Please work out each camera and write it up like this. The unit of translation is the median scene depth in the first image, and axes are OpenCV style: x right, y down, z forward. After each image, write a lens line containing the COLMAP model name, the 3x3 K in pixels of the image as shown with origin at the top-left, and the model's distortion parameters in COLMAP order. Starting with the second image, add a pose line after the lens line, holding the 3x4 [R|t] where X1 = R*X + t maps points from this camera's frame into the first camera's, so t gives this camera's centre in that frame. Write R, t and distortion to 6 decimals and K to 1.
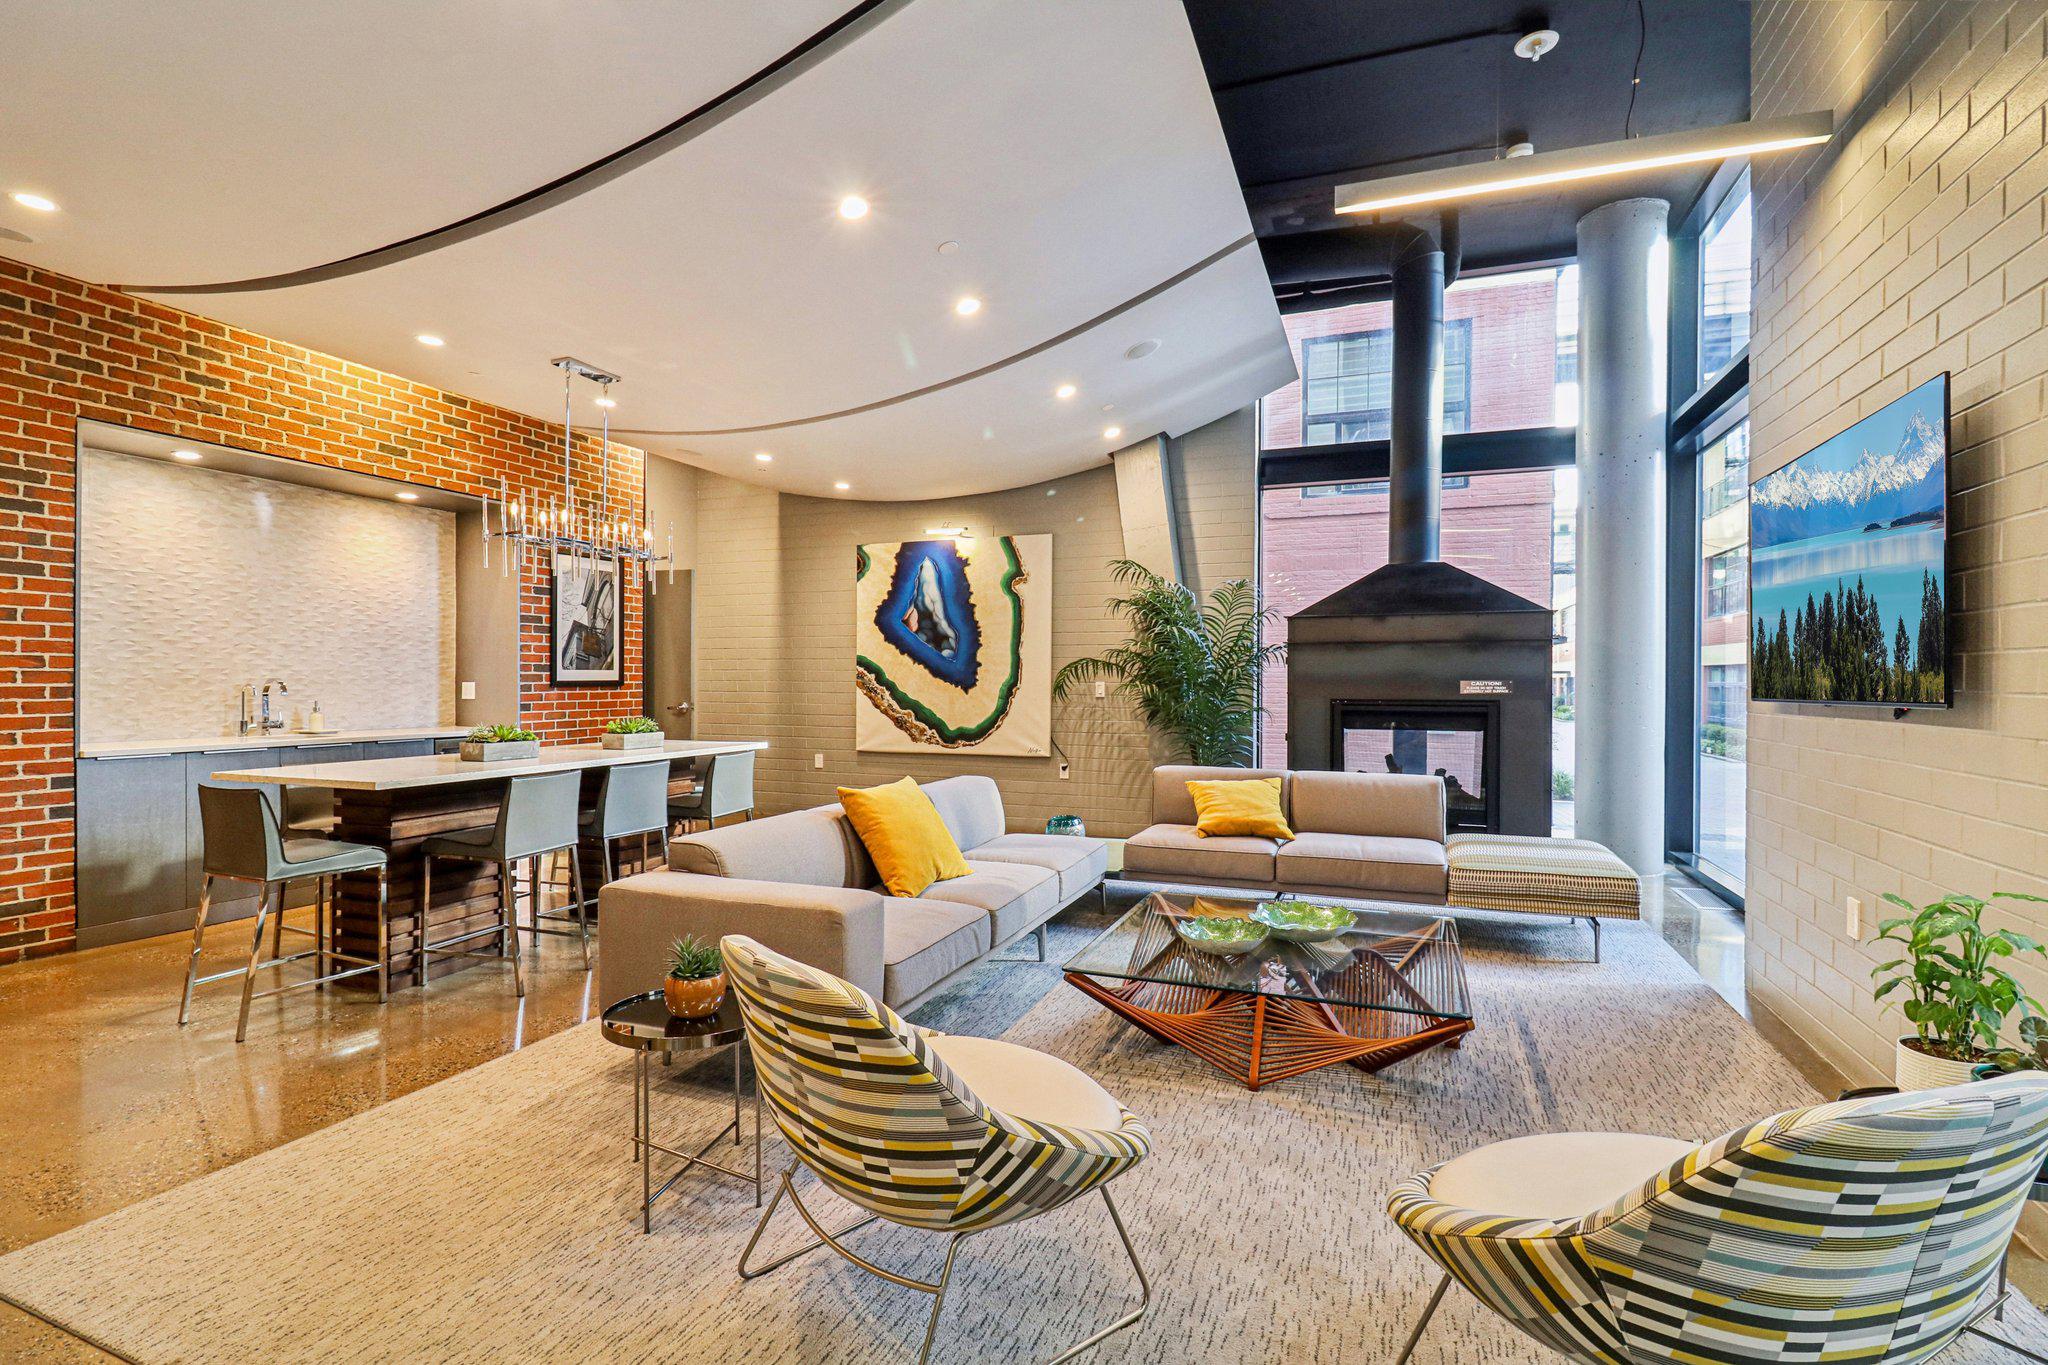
lens RADIAL K [[963.5, 0, 1022.4], [0, 963.5, 678.9], [0, 0, 1]] dist [-0.001230, -0.007358]
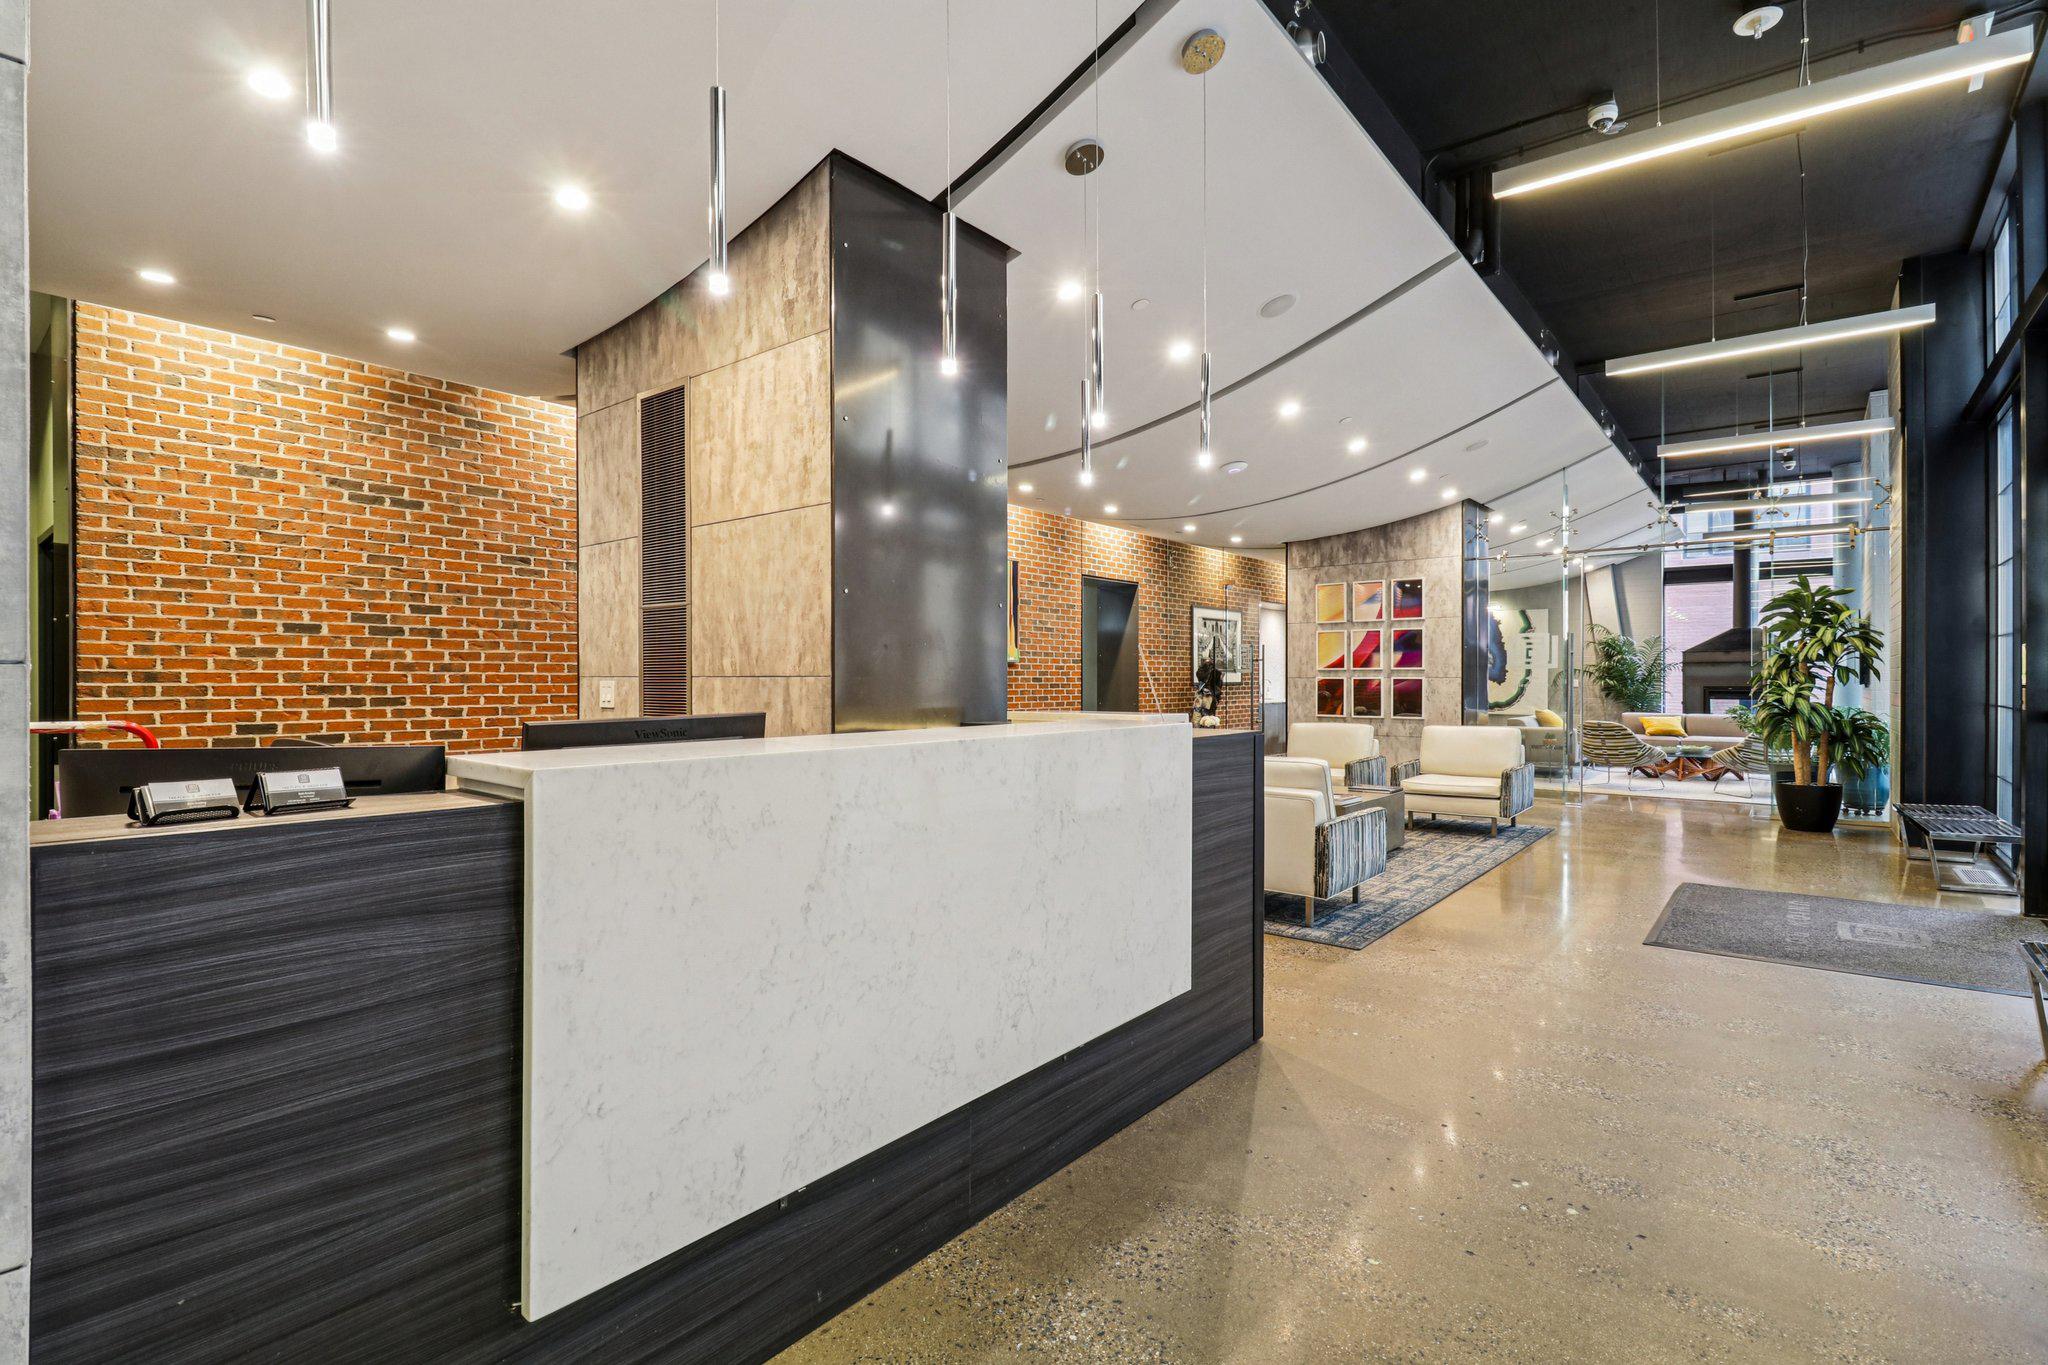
lens RADIAL K [[963.5, 0, 1025.1], [0, 963.5, 686.4], [0, 0, 1]] dist [-0.001230, -0.007358]
pose [[0.956845, 0.001867, -0.290591, -0.488993], [-0.000809, 0.999993, 0.003759, 0.011728], [0.290596, -0.003362, 0.956840, -1.448222]]
